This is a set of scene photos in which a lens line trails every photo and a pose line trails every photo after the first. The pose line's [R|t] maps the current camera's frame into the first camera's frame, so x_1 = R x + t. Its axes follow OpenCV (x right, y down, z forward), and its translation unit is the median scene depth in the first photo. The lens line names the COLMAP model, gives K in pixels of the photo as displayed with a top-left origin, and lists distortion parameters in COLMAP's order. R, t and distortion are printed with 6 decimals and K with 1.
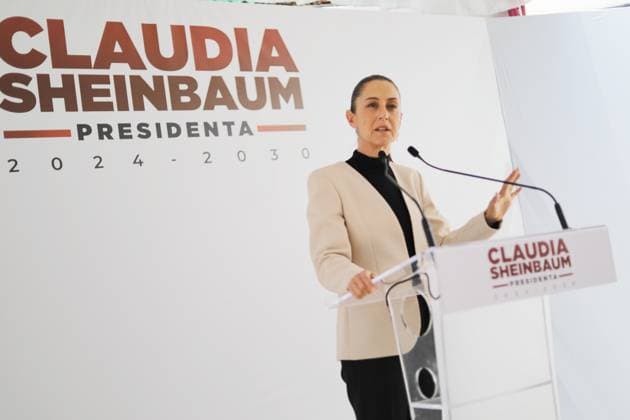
lens RADIAL K [[902.9, 0, 314.2], [0, 902.9, 211.7], [0, 0, 1]] dist [-0.056484, 0.089915]
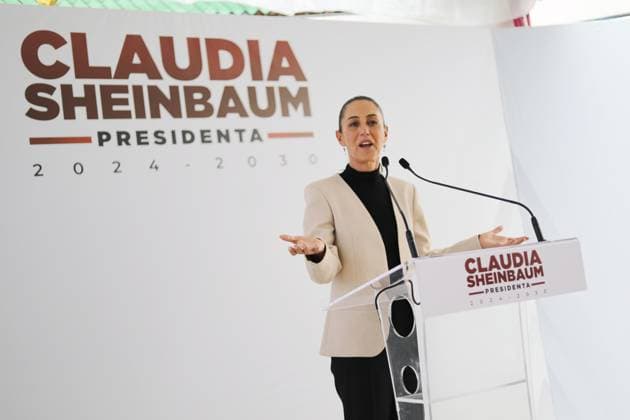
lens RADIAL K [[902.9, 0, 314.2], [0, 902.9, 211.7], [0, 0, 1]] dist [-0.056484, 0.089915]
pose [[0.999693, 0.012881, -0.021155, 0.016821], [-0.012705, 0.999883, 0.008466, -0.013745], [0.021261, -0.008194, 0.999740, -0.061542]]
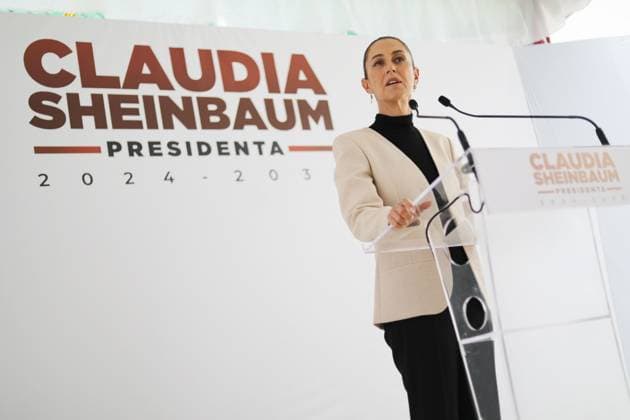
lens RADIAL K [[902.9, 0, 314.2], [0, 902.9, 211.7], [0, 0, 1]] dist [-0.056484, 0.089915]
pose [[0.997799, -0.054328, -0.038030, -0.000615], [0.048718, 0.989586, -0.135445, 0.122674], [0.044992, 0.133294, 0.990055, 0.031333]]
